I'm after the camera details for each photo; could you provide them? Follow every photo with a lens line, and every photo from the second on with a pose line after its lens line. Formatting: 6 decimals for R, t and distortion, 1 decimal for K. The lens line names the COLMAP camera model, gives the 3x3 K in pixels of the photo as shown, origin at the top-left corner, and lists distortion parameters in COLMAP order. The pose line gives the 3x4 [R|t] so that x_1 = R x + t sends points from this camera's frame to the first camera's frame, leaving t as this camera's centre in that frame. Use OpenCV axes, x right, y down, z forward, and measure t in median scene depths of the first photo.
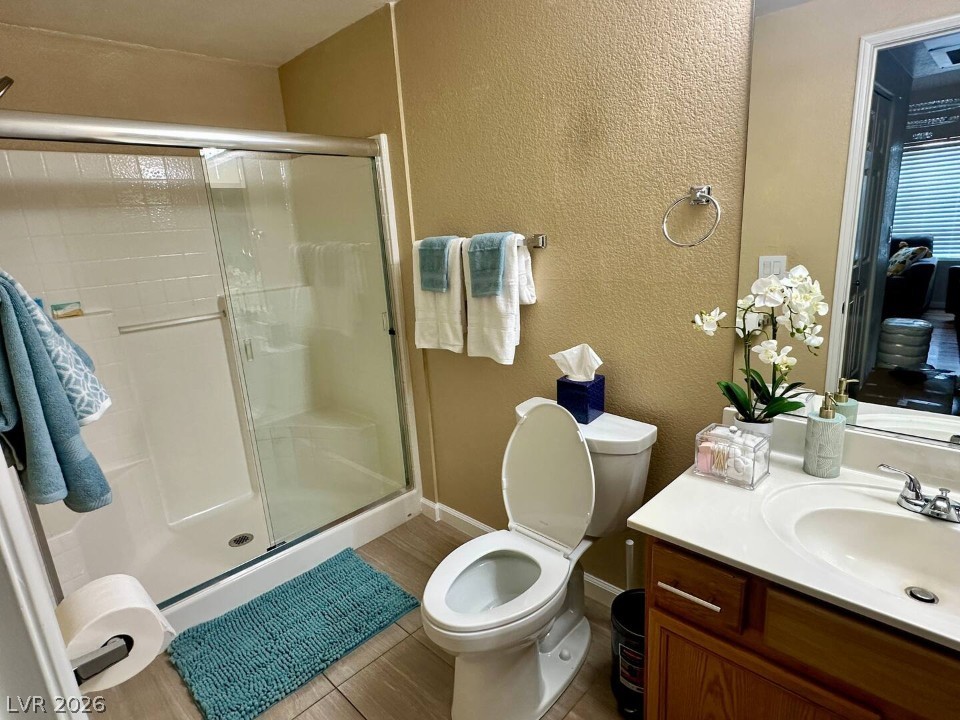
lens RADIAL K [[531.5, 0, 482.1], [0, 531.5, 363.3], [0, 0, 1]] dist [0.002785, 0.000635]
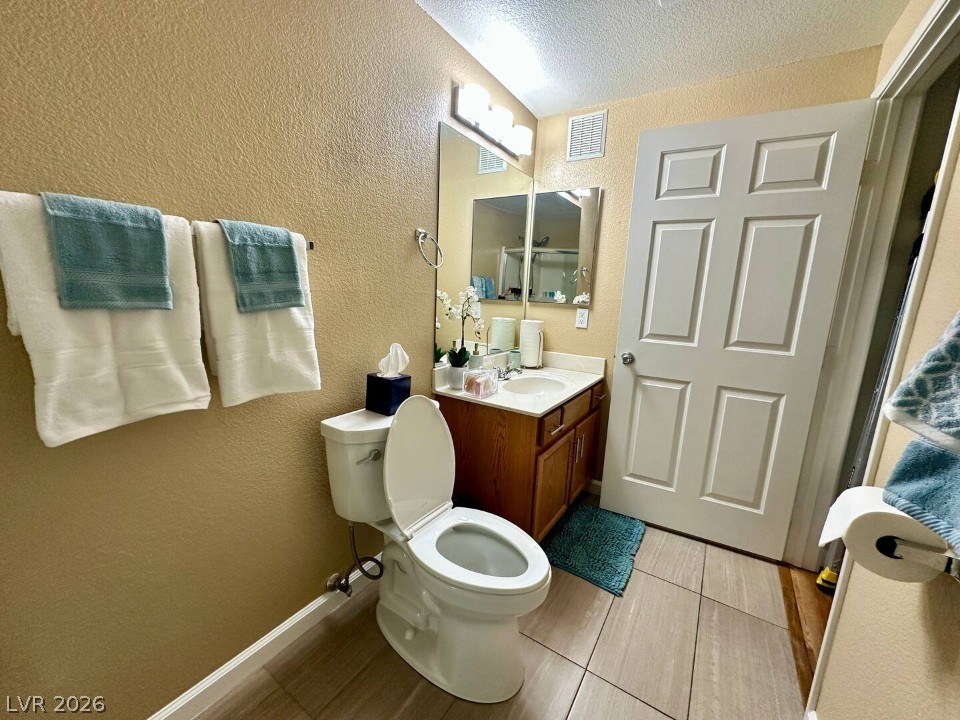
lens RADIAL K [[383.5, 0, 480.5], [0, 383.5, 358.7], [0, 0, 1]] dist [-0.002166, 0.000134]
pose [[-0.197912, -0.120763, 0.972752, -0.556740], [0.210081, 0.964097, 0.162431, -0.084689], [-0.957443, 0.236504, -0.165436, 0.809312]]
